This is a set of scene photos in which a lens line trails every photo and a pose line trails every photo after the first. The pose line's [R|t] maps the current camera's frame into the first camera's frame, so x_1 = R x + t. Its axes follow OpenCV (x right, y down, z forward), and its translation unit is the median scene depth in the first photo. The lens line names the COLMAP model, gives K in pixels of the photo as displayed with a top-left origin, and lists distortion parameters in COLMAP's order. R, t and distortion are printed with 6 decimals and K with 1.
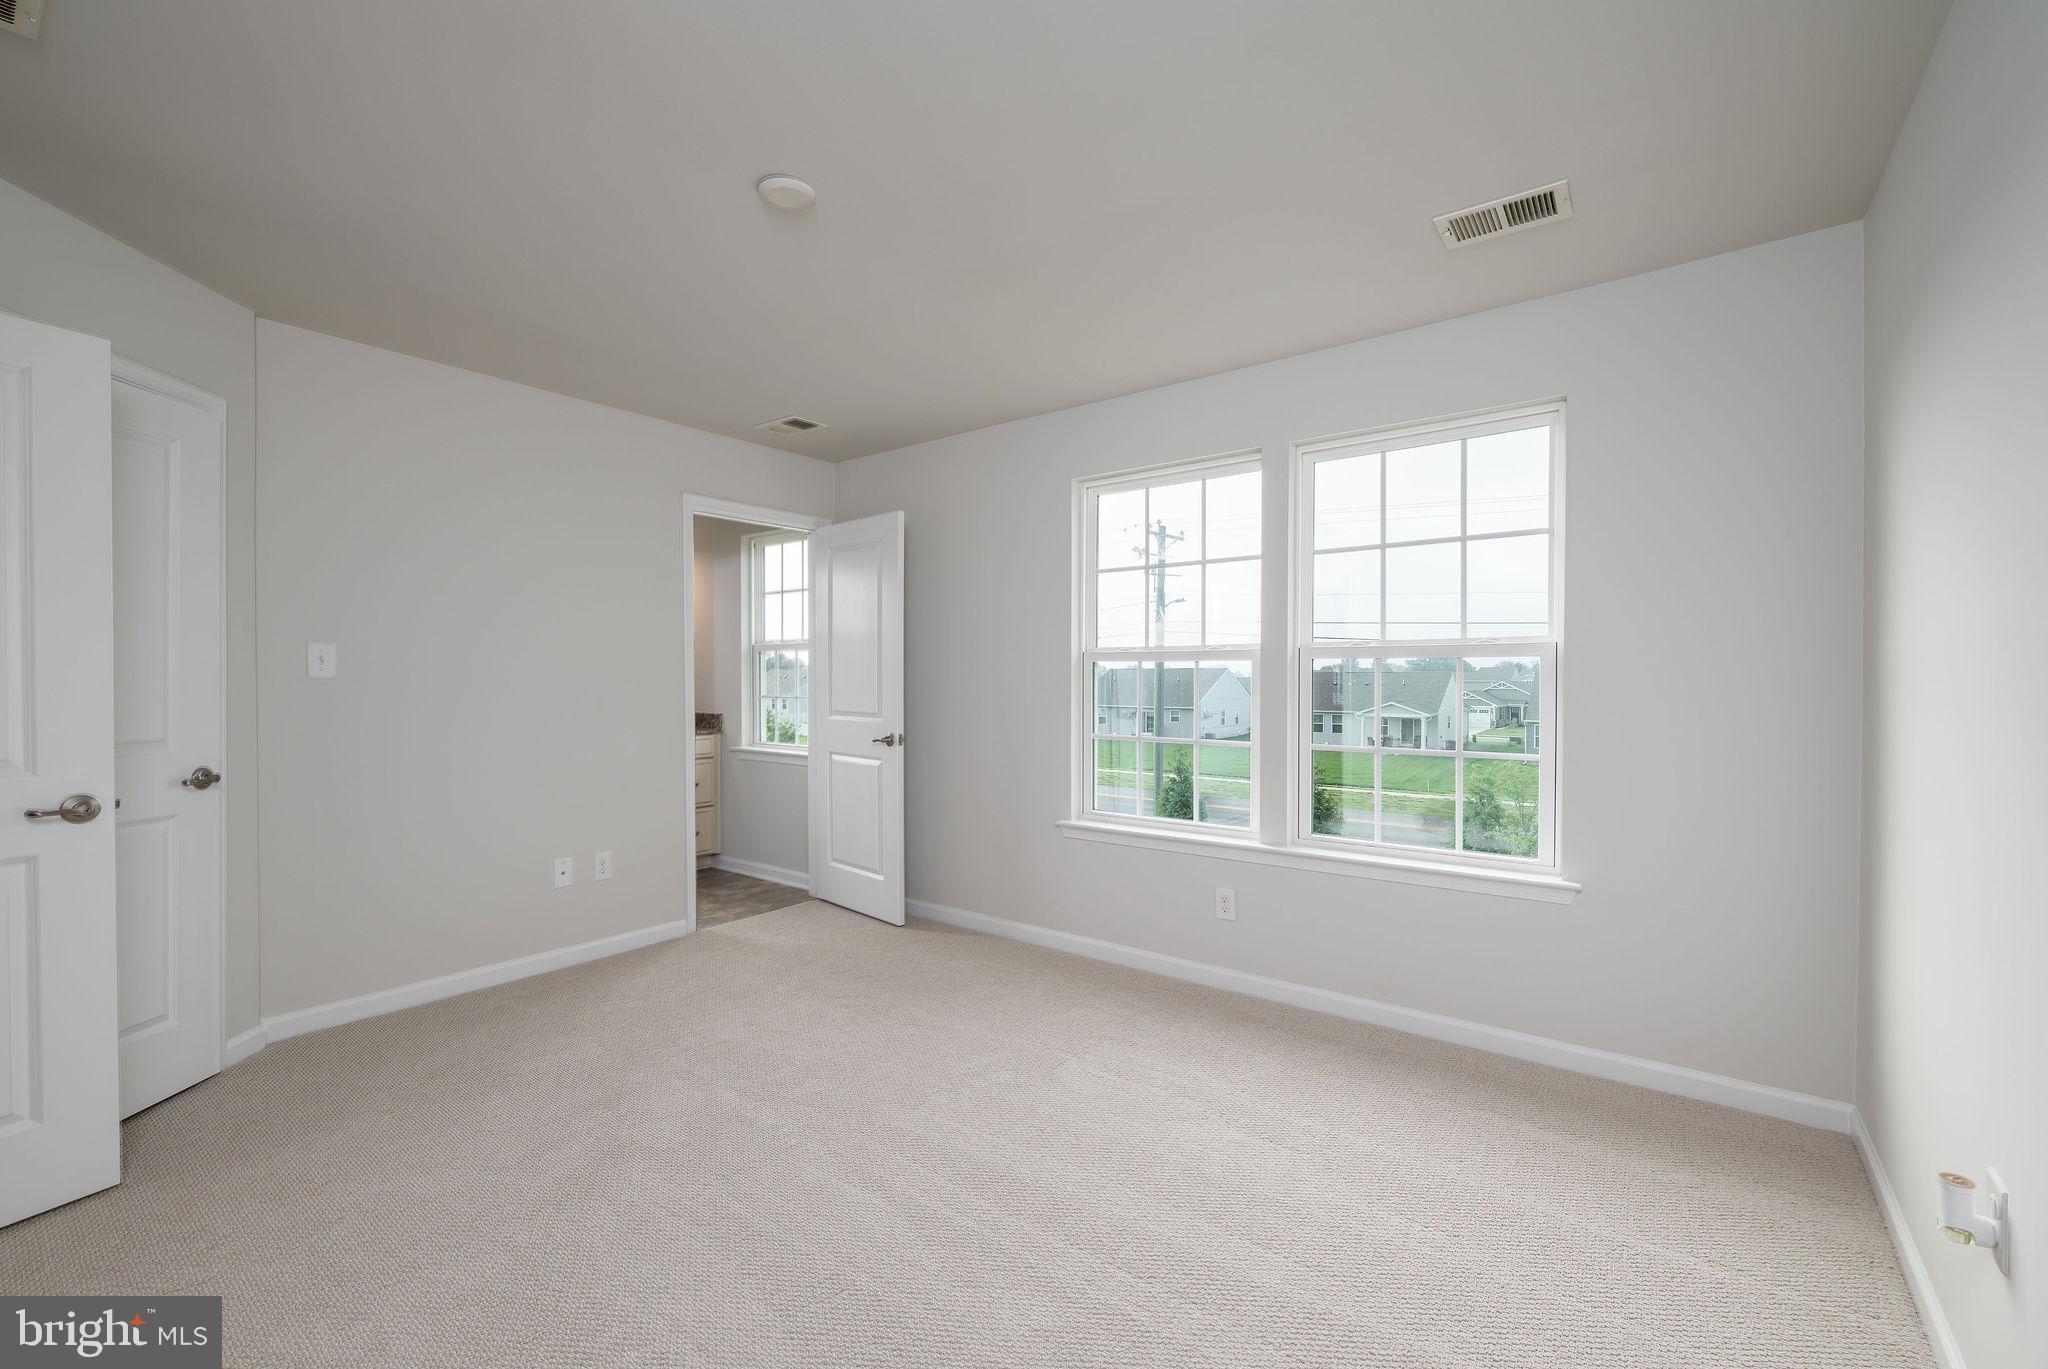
lens RADIAL K [[913.8, 0, 1035.9], [0, 913.8, 675.4], [0, 0, 1]] dist [0.005717, -0.002708]
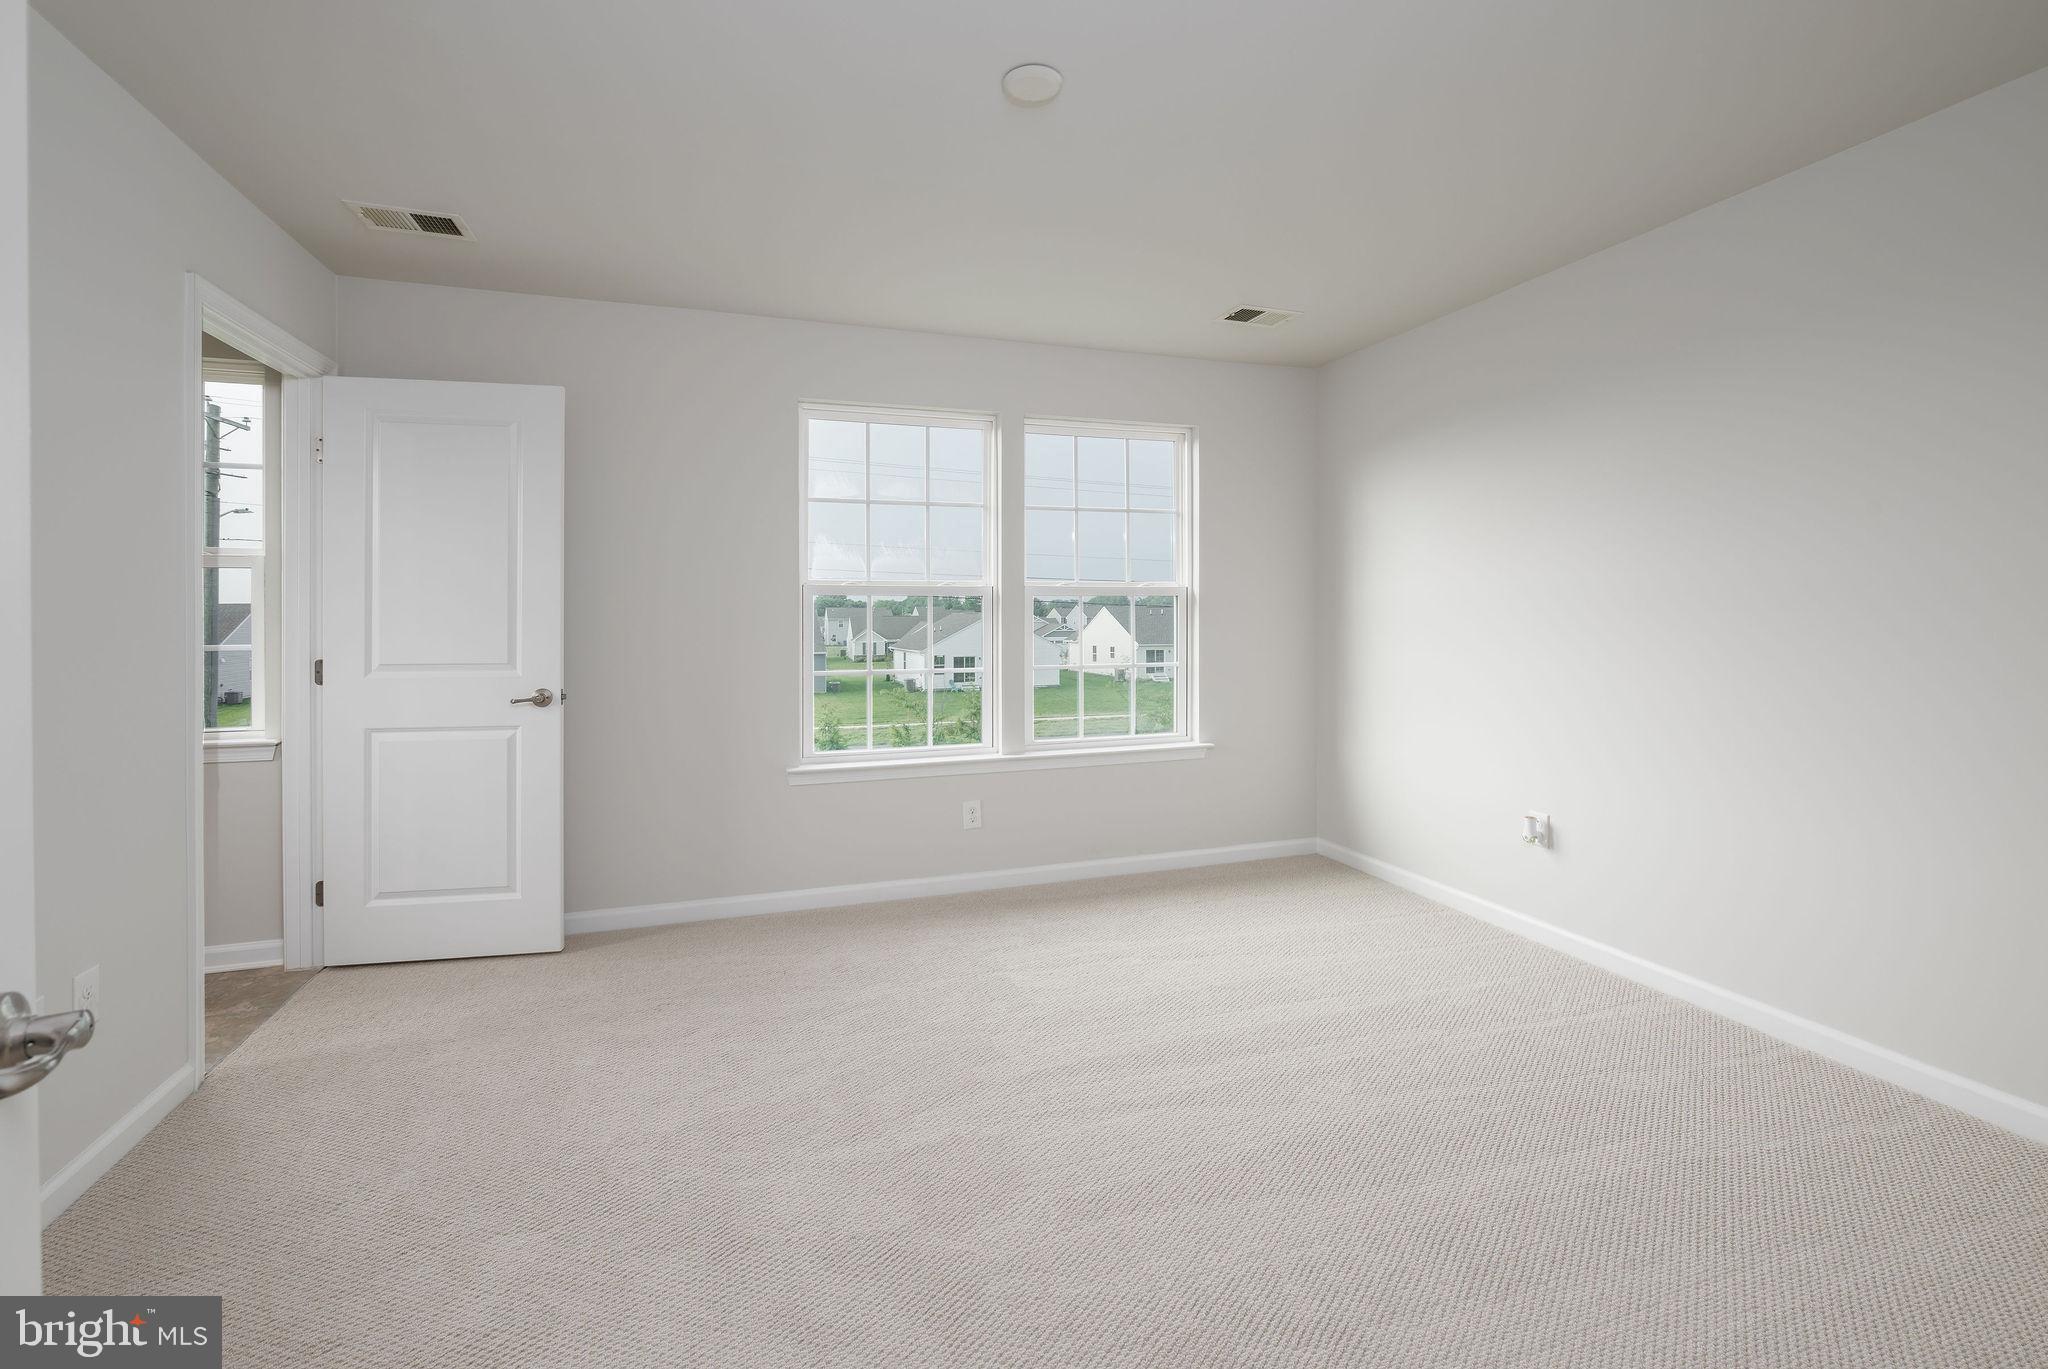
lens RADIAL K [[913.8, 0, 1045.4], [0, 913.8, 612.2], [0, 0, 1]] dist [0.005717, -0.002708]
pose [[0.524062, -0.005273, 0.851664, -0.617594], [0.005186, 0.999982, 0.003000, 0.000737], [-0.851664, 0.002845, 0.524080, 0.304962]]
